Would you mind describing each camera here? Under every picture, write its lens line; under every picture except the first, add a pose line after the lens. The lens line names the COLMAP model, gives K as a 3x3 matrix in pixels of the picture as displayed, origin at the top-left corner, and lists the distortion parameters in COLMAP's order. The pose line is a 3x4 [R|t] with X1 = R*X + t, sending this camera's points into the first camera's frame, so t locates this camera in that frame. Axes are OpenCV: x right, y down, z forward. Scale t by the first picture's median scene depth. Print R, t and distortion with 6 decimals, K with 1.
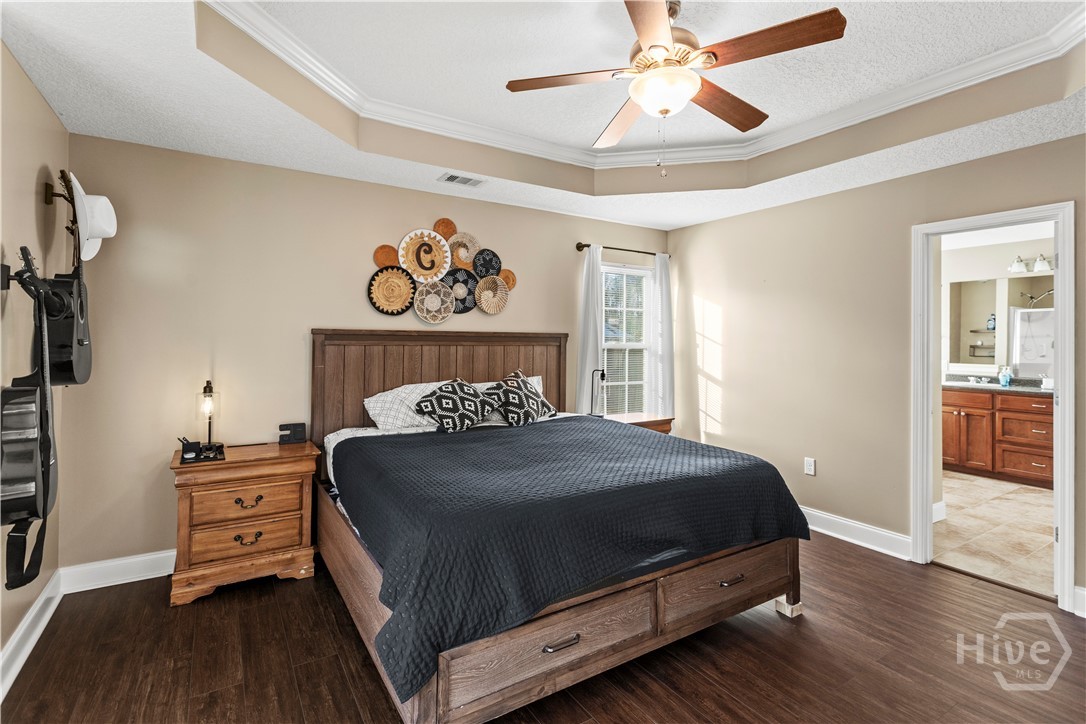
lens RADIAL K [[523.2, 0, 539.3], [0, 523.2, 329.5], [0, 0, 1]] dist [0.003224, 0.001864]
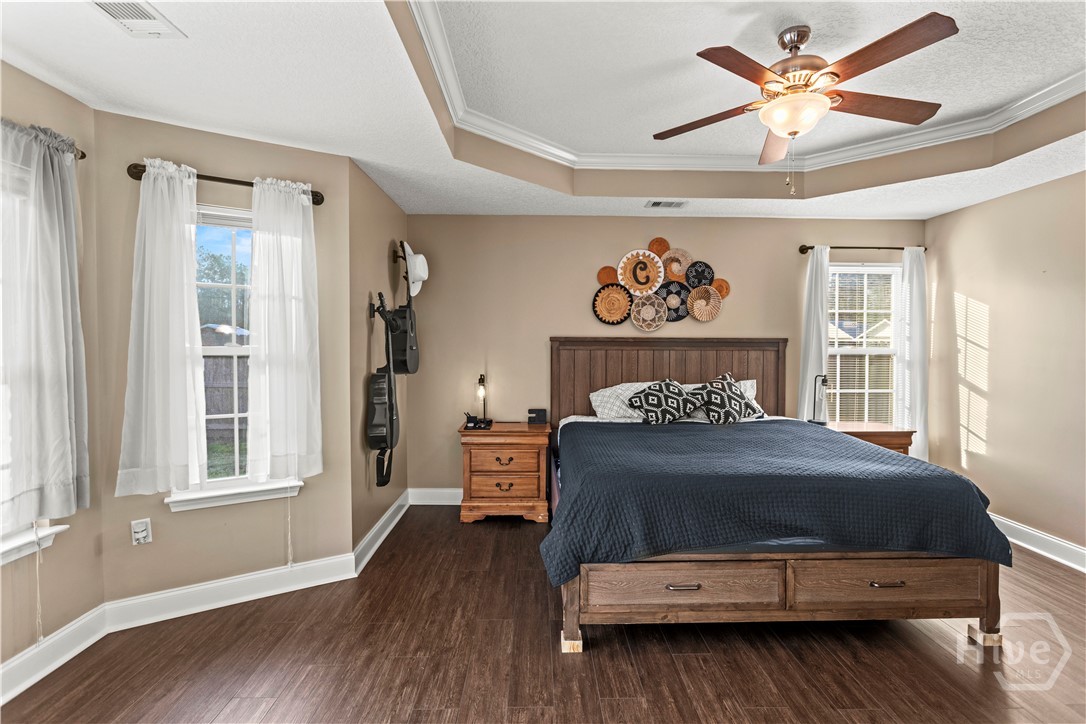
lens RADIAL K [[530.2, 0, 545.5], [0, 530.2, 350.8], [0, 0, 1]] dist [-0.002026, 0.001295]
pose [[0.860229, 0.001498, -0.509905, 0.261063], [0.014149, 0.999541, 0.026806, -0.003274], [0.509711, -0.030274, 0.859813, -0.157098]]
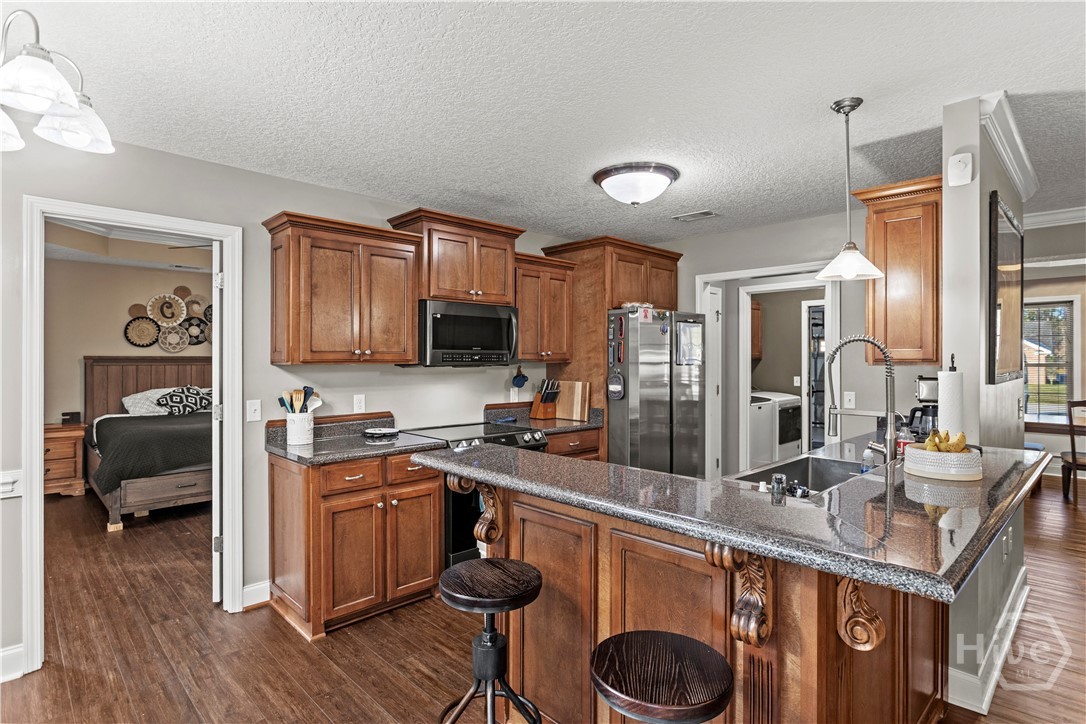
lens RADIAL K [[554.9, 0, 542.5], [0, 554.9, 357.8], [0, 0, 1]] dist [-0.002380, -0.000279]
pose [[0.977575, -0.009588, 0.210368, 0.729901], [0.005809, 0.999811, 0.018576, -0.023485], [-0.210506, -0.016937, 0.977446, -1.211621]]
